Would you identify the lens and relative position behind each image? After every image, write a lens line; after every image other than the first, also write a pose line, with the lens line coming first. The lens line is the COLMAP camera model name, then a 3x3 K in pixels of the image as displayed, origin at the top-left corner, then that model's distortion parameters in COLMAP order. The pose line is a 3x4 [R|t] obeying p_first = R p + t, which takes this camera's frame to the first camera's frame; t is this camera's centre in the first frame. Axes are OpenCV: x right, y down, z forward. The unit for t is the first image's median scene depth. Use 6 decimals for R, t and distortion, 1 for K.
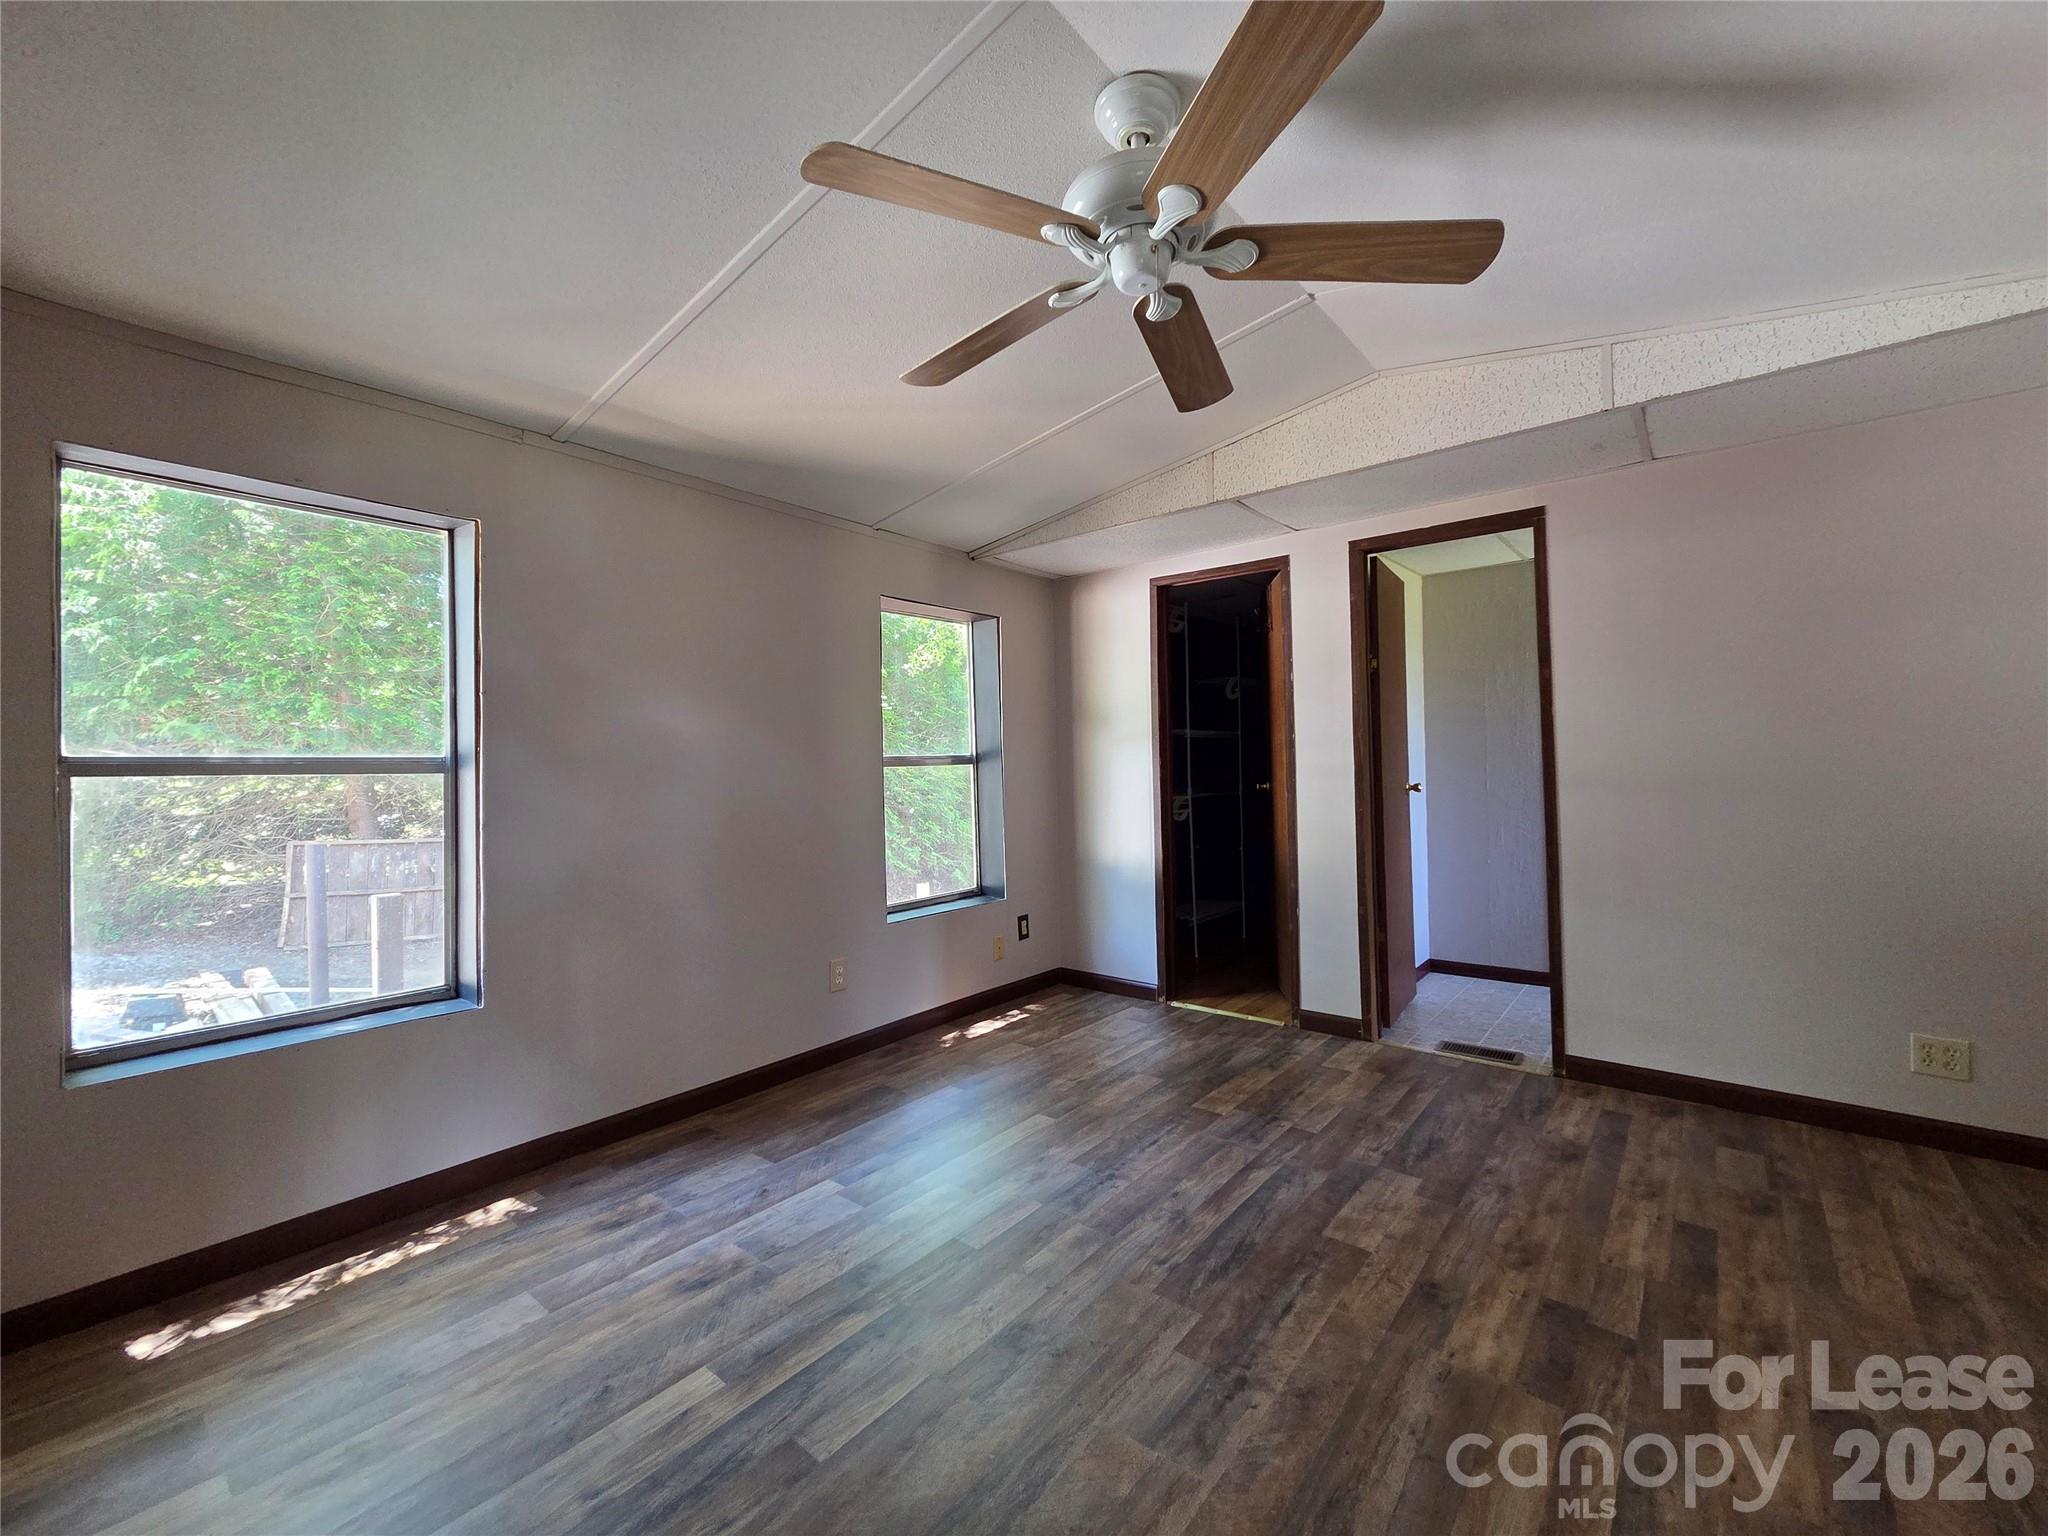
lens RADIAL K [[834.3, 0, 1034.9], [0, 834.3, 754.5], [0, 0, 1]] dist [0.002994, -0.001011]
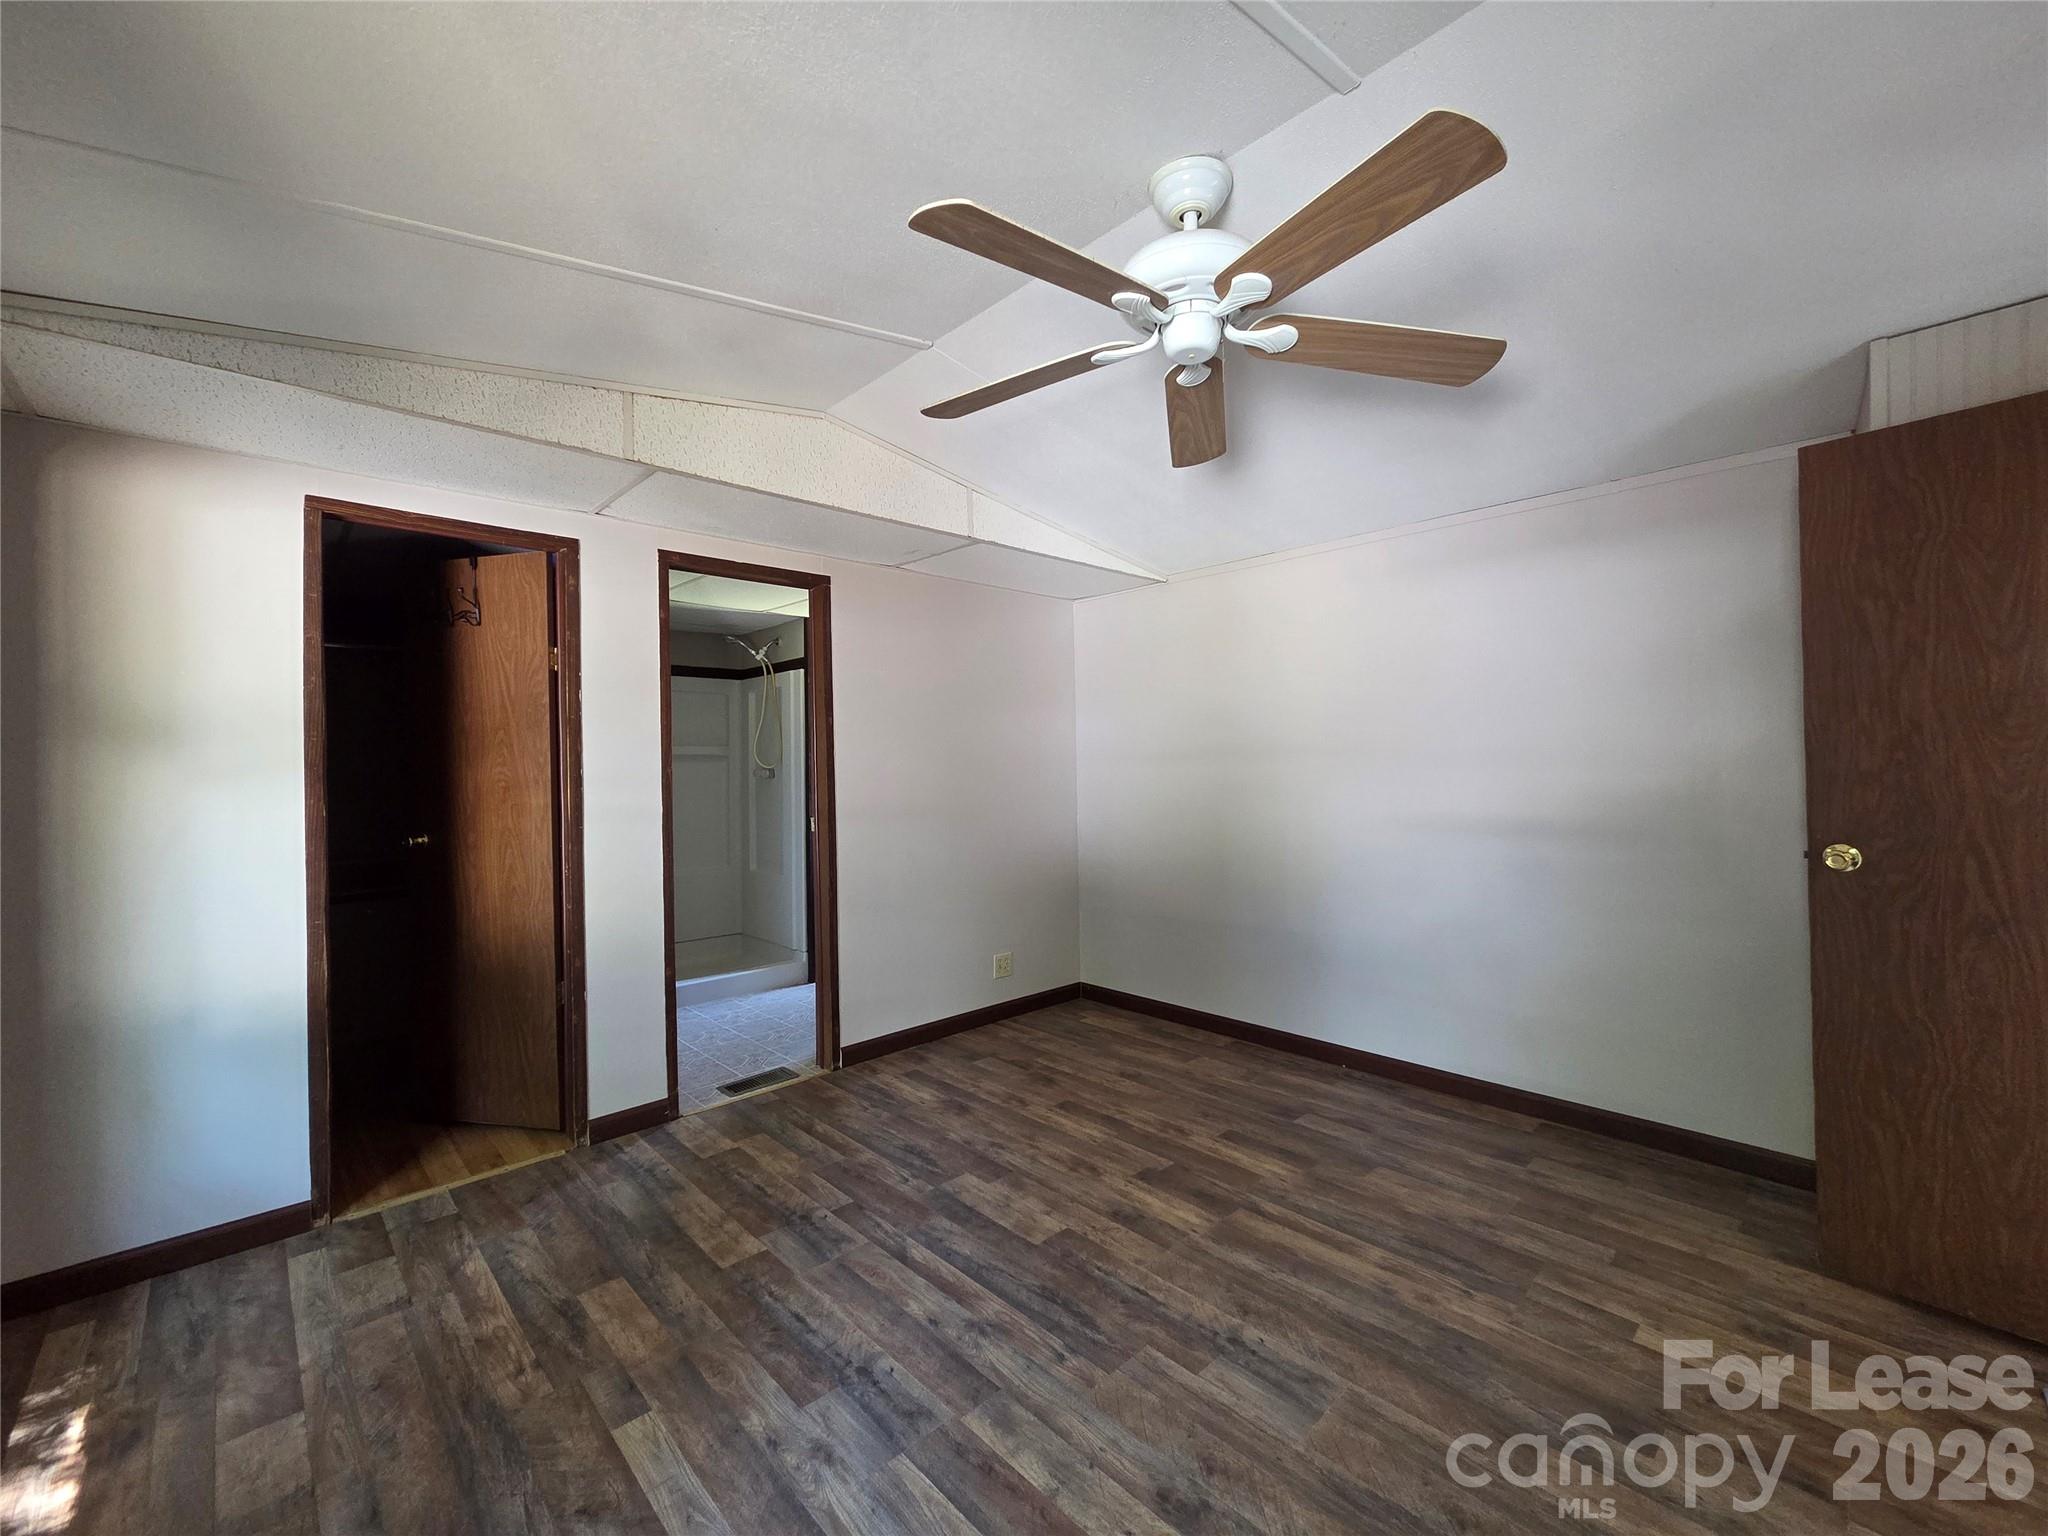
lens RADIAL K [[834.3, 0, 1034.9], [0, 834.3, 754.5], [0, 0, 1]] dist [0.002994, -0.001011]
pose [[0.122867, 0.026423, 0.992071, -0.581437], [0.001180, 0.999641, -0.026770, -0.023501], [-0.992422, 0.004459, 0.122792, 0.677096]]
